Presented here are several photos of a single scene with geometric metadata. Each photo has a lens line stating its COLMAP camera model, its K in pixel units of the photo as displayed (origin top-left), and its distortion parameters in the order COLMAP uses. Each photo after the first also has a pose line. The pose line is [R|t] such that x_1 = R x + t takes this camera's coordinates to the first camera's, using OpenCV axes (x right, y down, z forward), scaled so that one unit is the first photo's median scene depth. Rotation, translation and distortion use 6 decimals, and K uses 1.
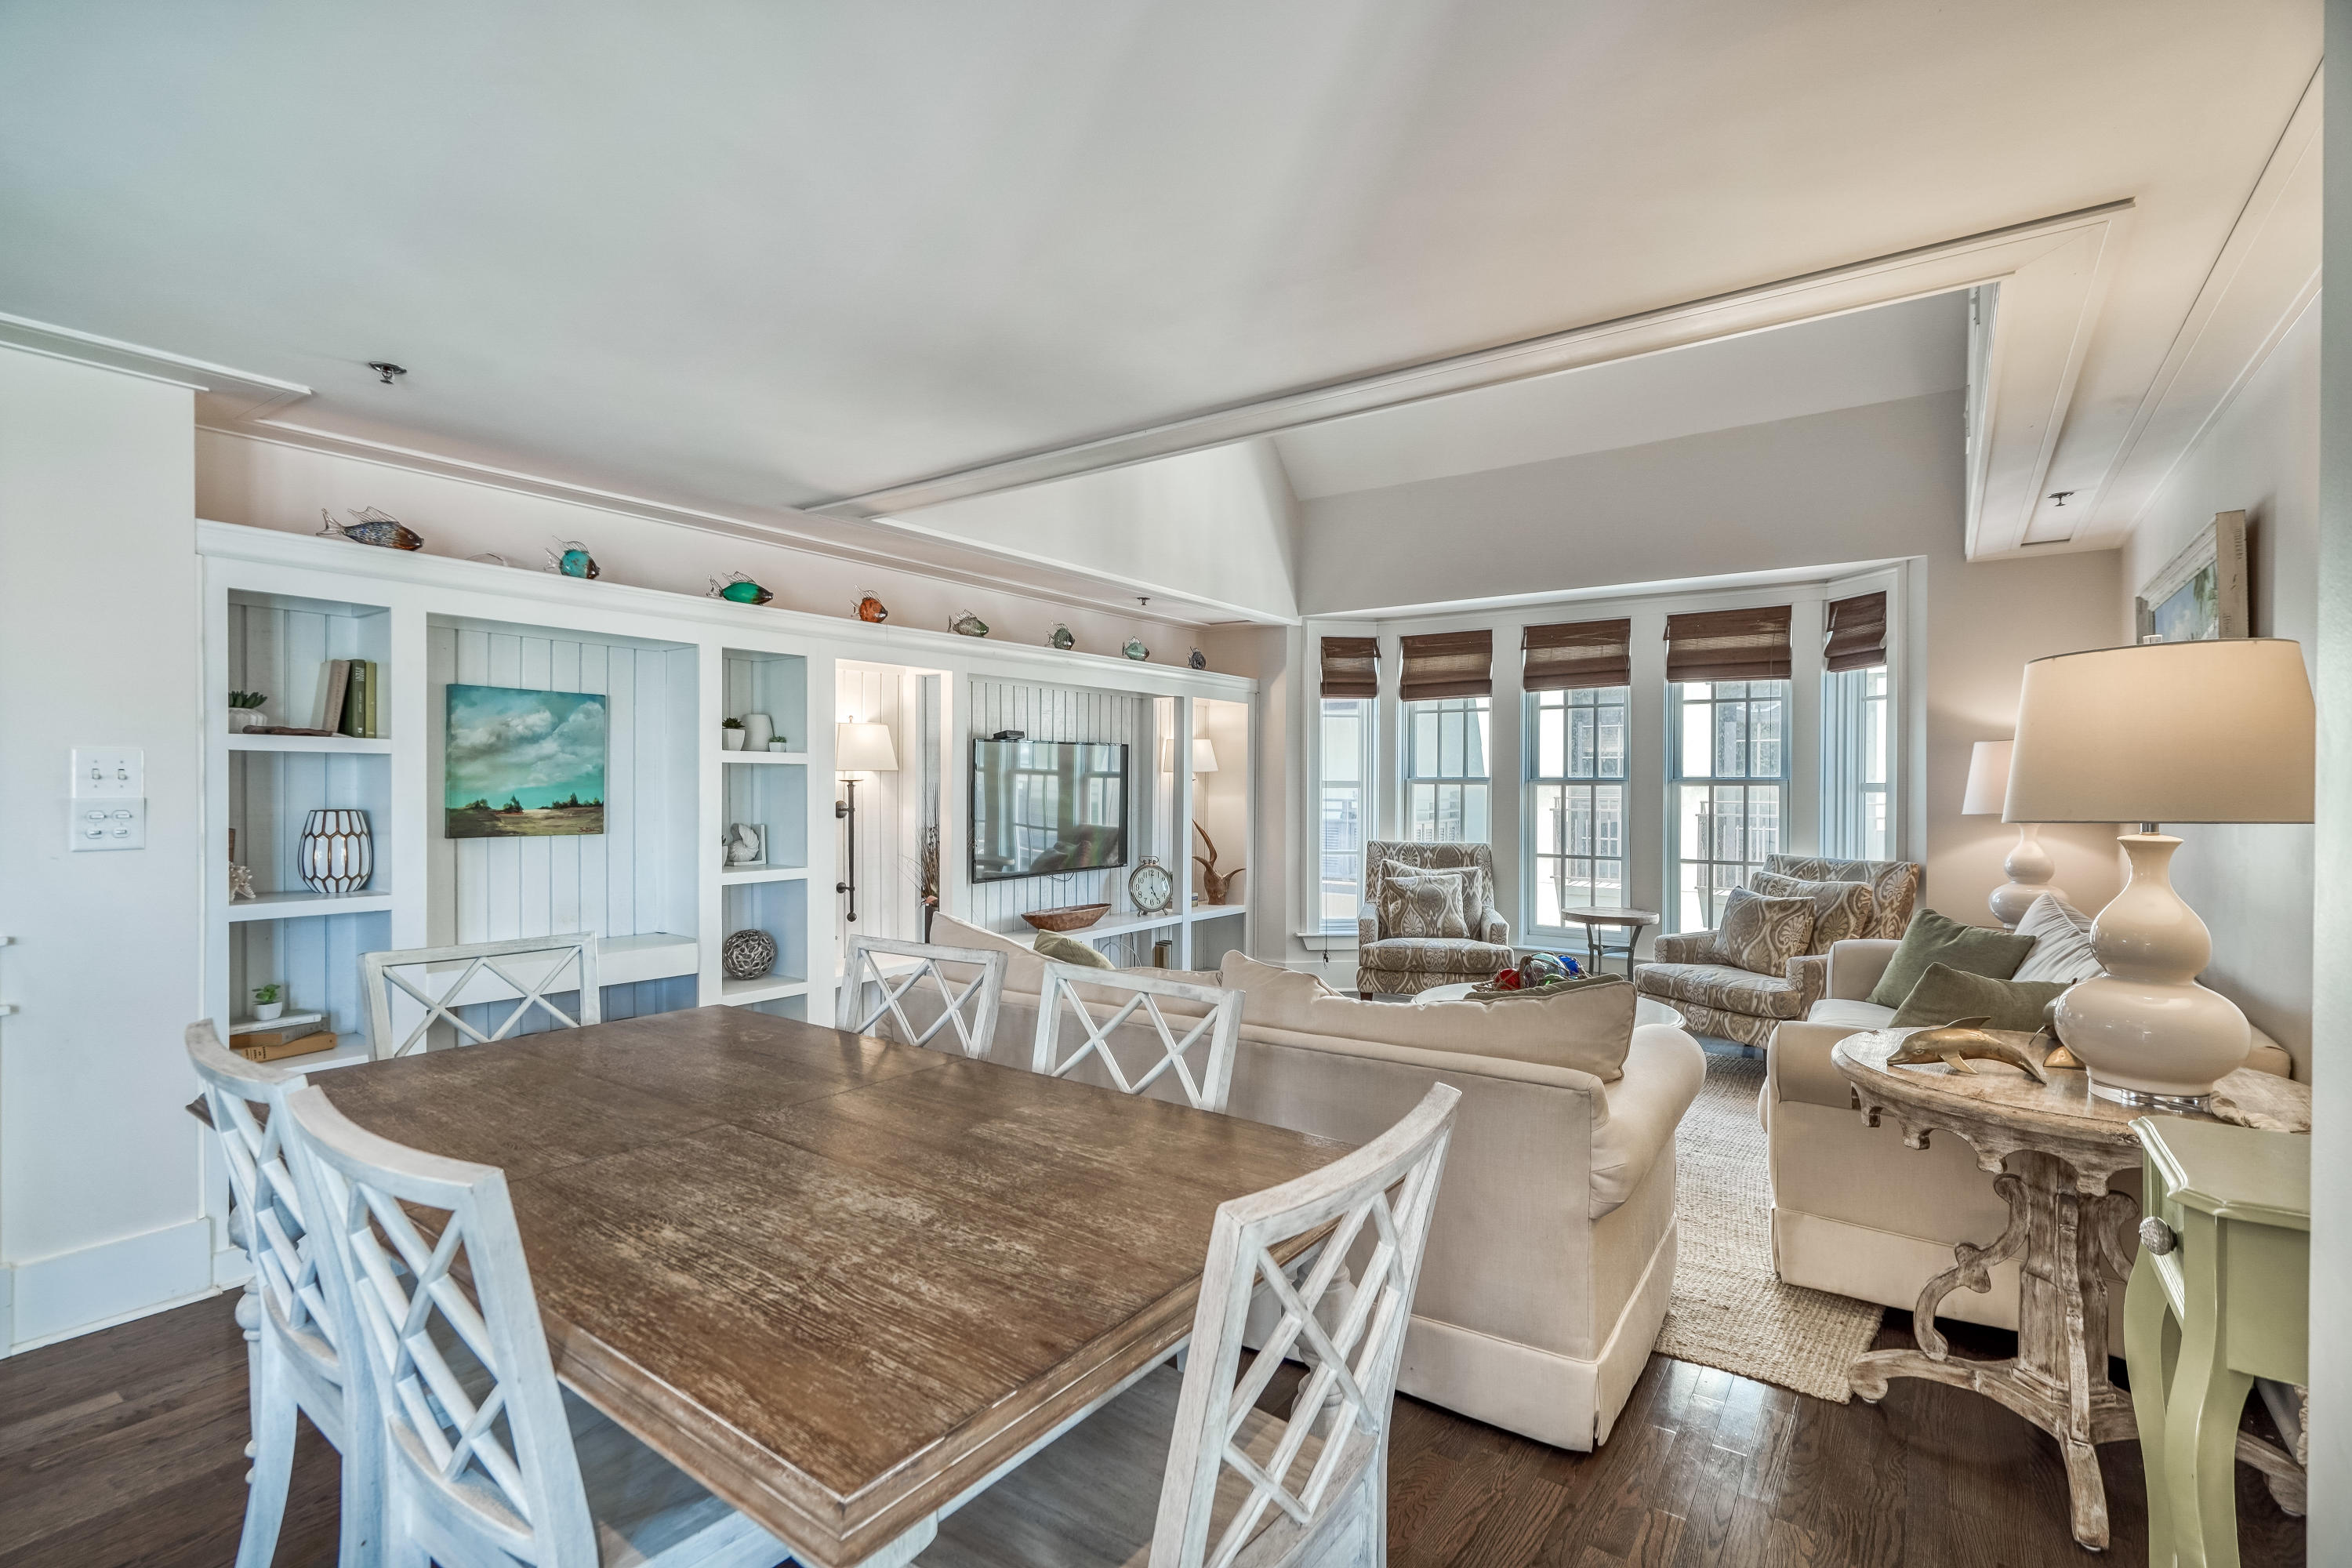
lens RADIAL K [[1098.1, 0, 1145.7], [0, 1098.1, 797.4], [0, 0, 1]] dist [-0.000013, 0.001671]
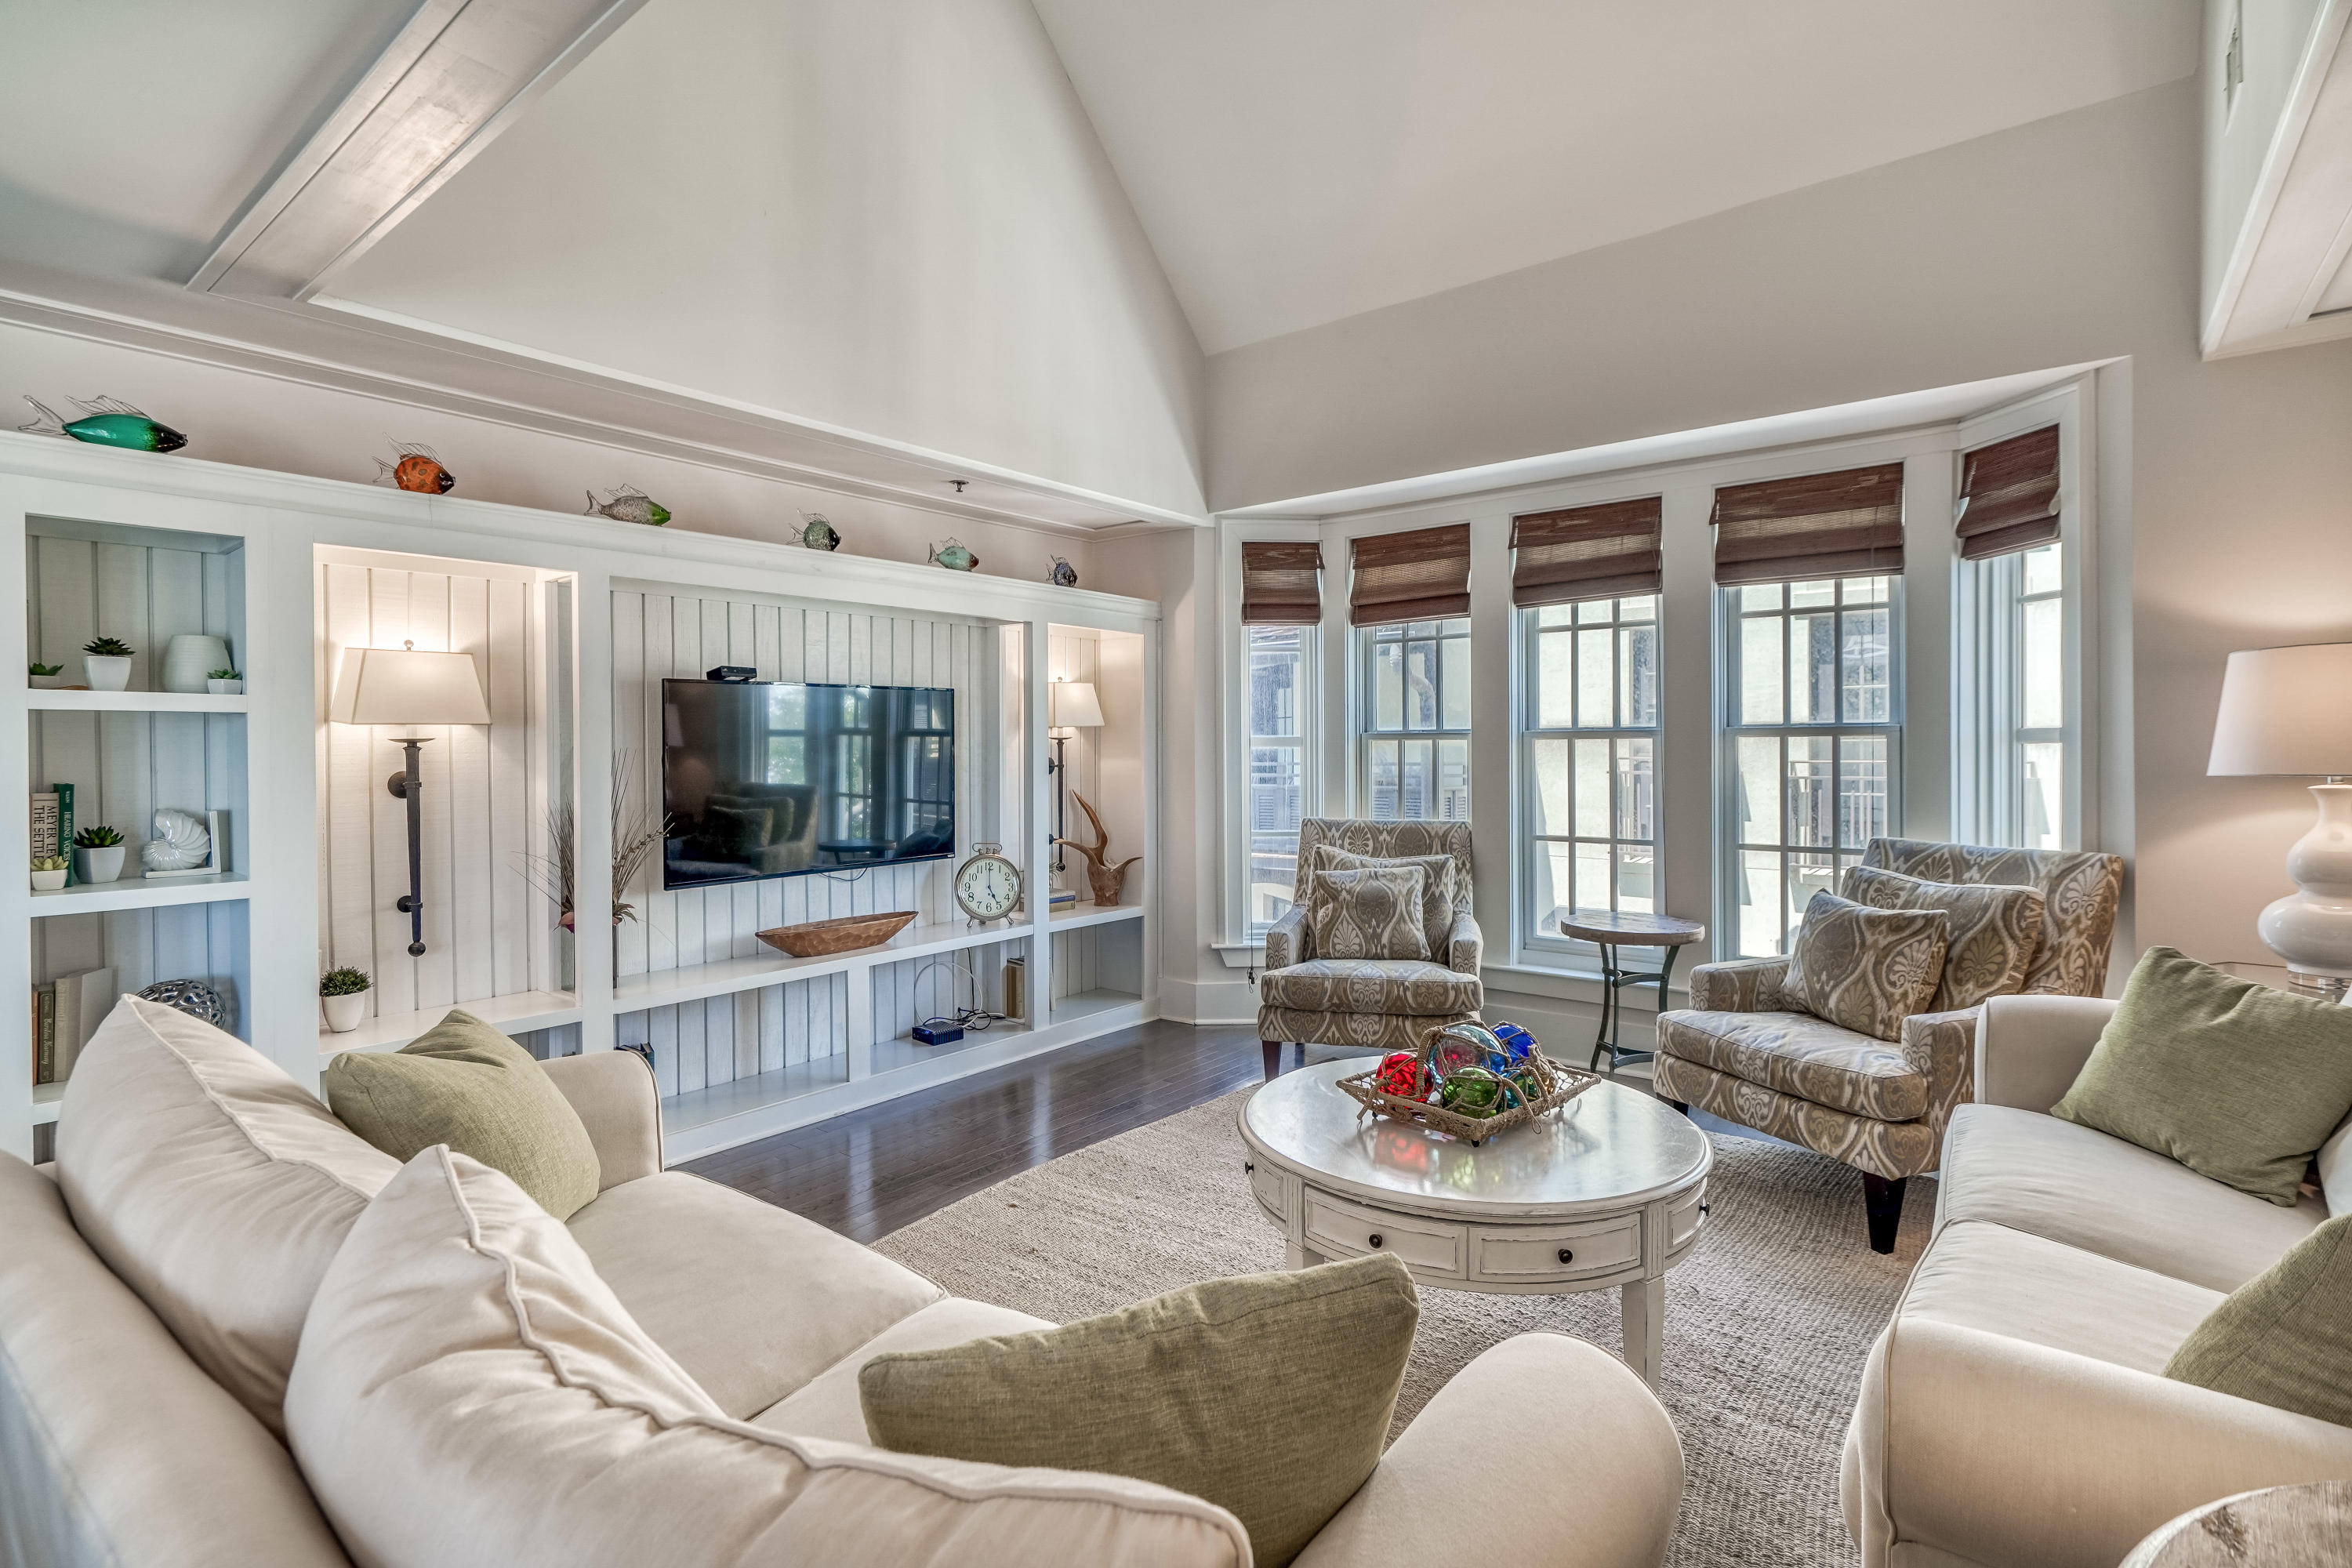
lens RADIAL K [[1098.1, 0, 1166.5], [0, 1098.1, 768.9], [0, 0, 1]] dist [-0.000013, 0.001671]
pose [[0.998374, -0.009583, -0.056194, 0.168343], [0.009871, 0.999940, 0.004852, 0.002255], [0.056144, -0.005399, 0.998408, 0.293423]]
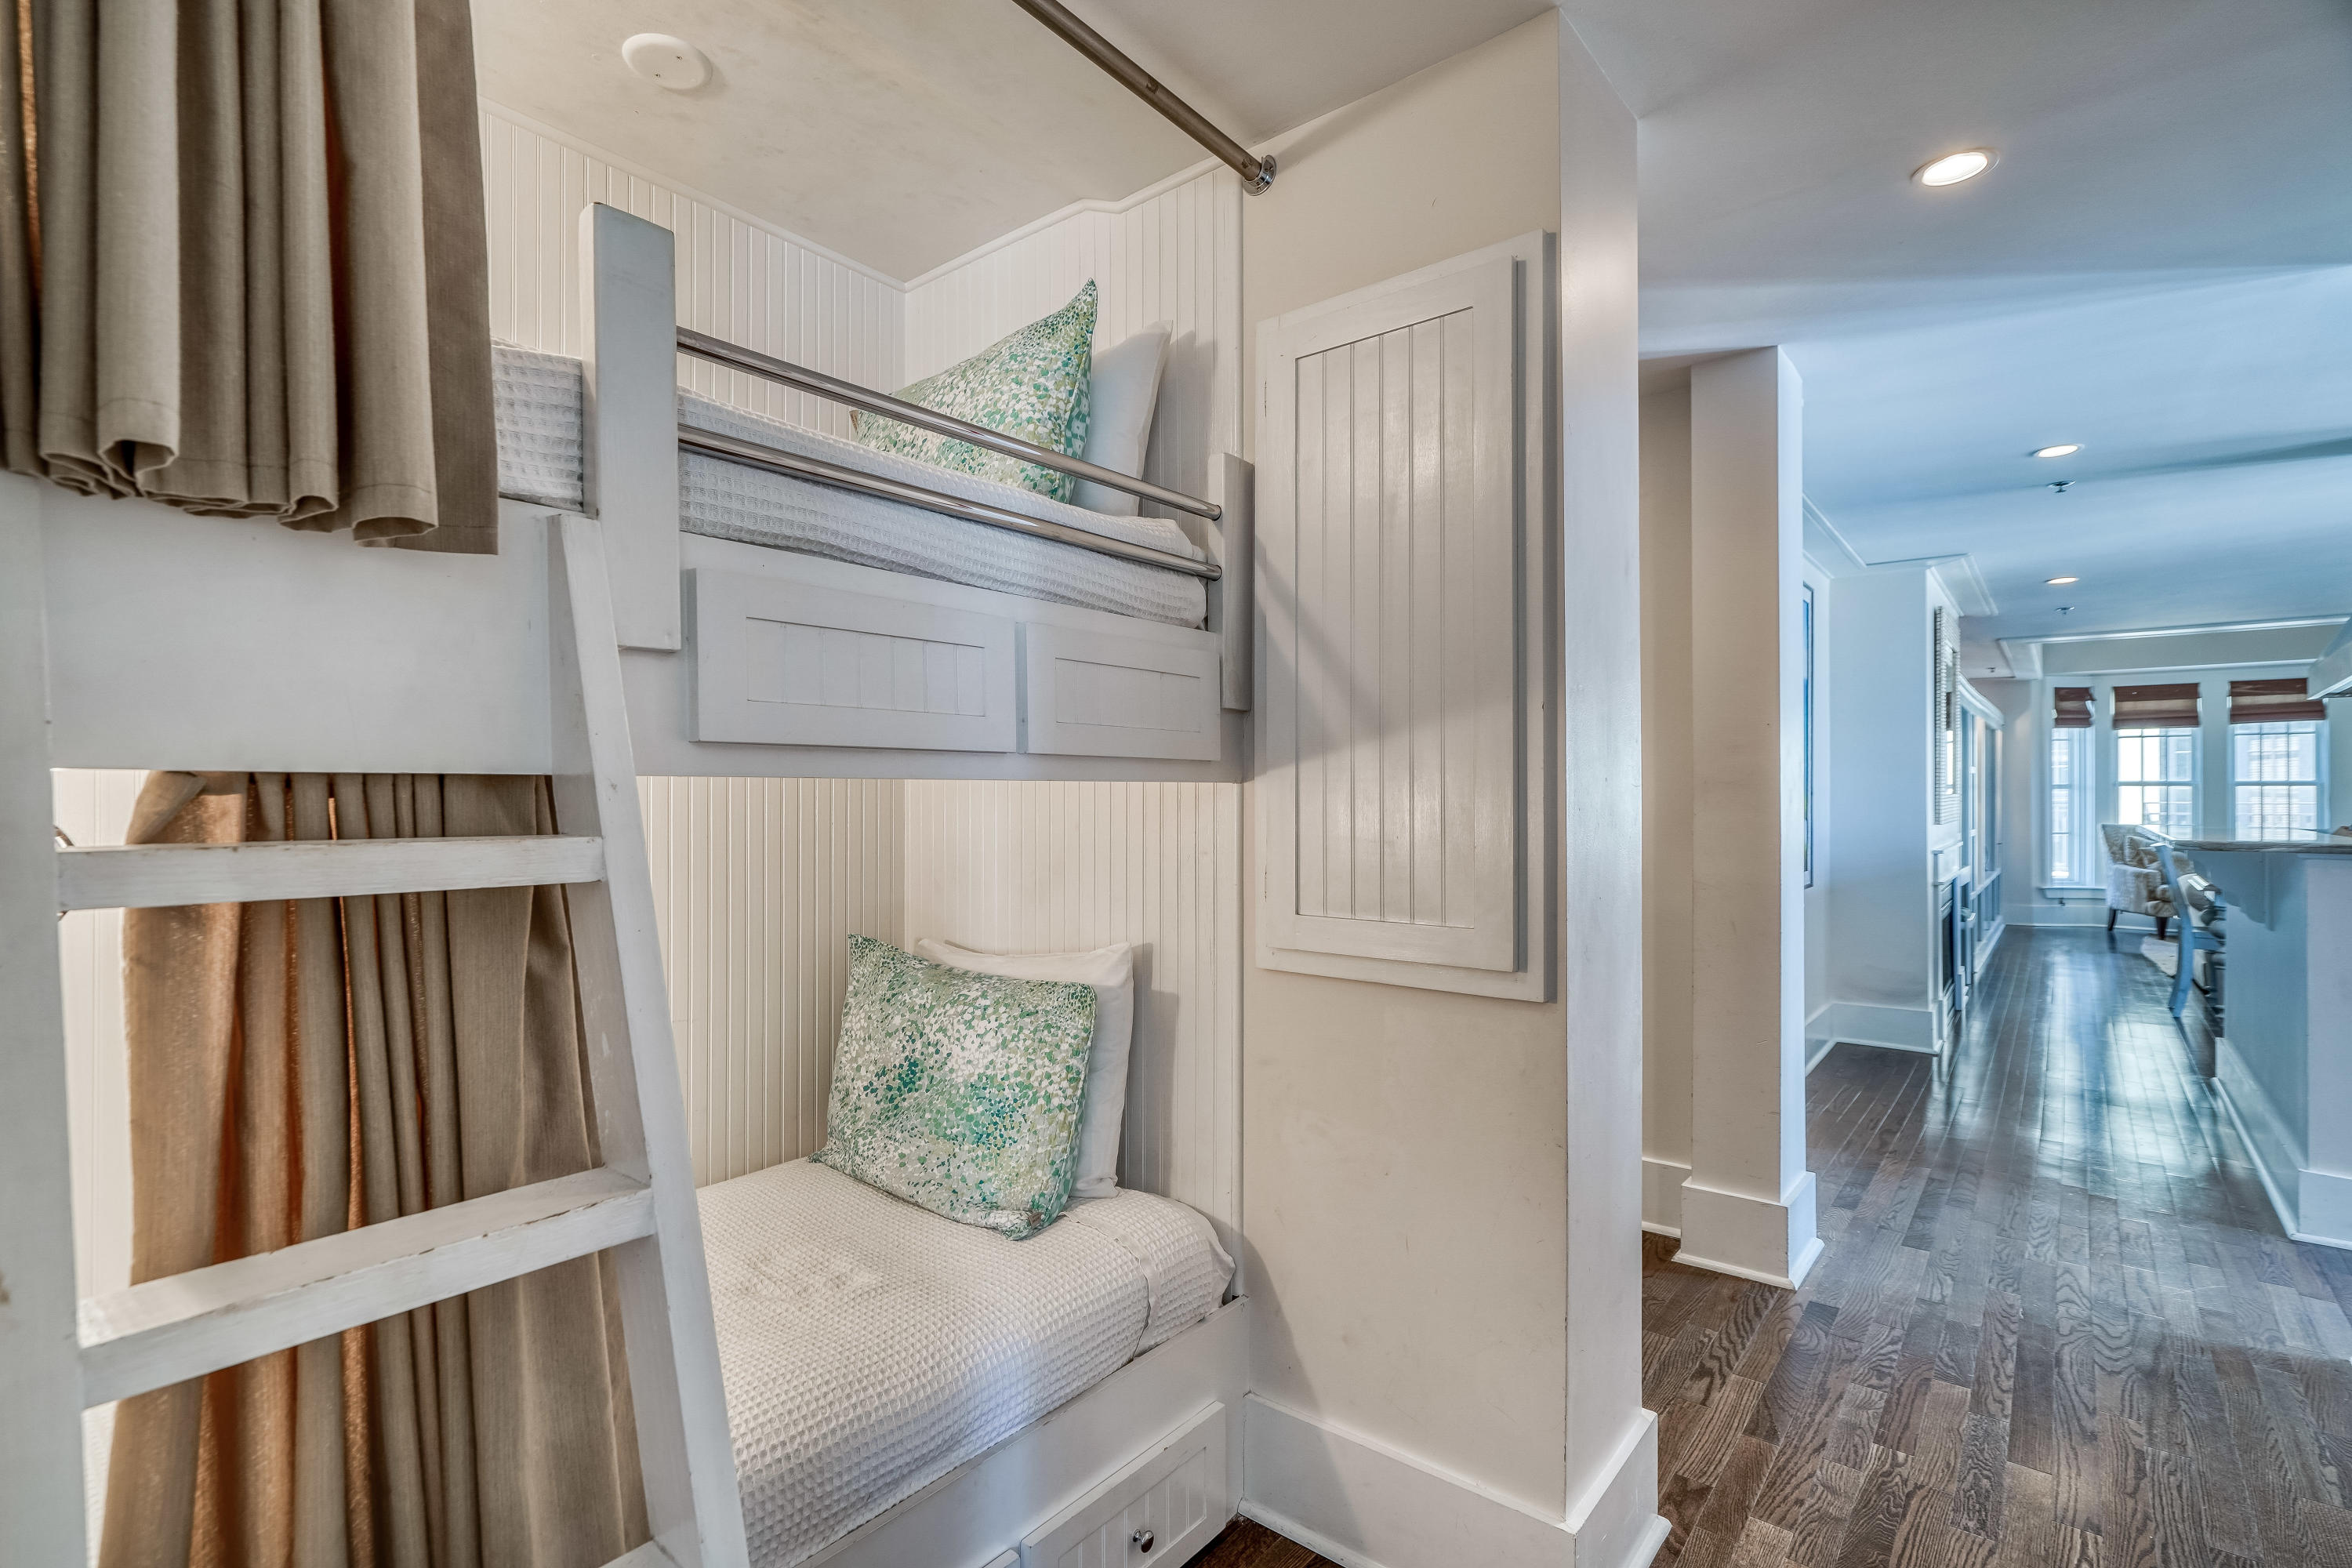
lens RADIAL K [[1098.1, 0, 1143.6], [0, 1098.1, 783.1], [0, 0, 1]] dist [-0.000013, 0.001671]
pose [[0.997069, -0.004326, -0.076387, -1.088590], [0.002776, 0.999788, -0.020390, 0.012223], [0.076459, 0.020118, 0.996870, -0.659286]]
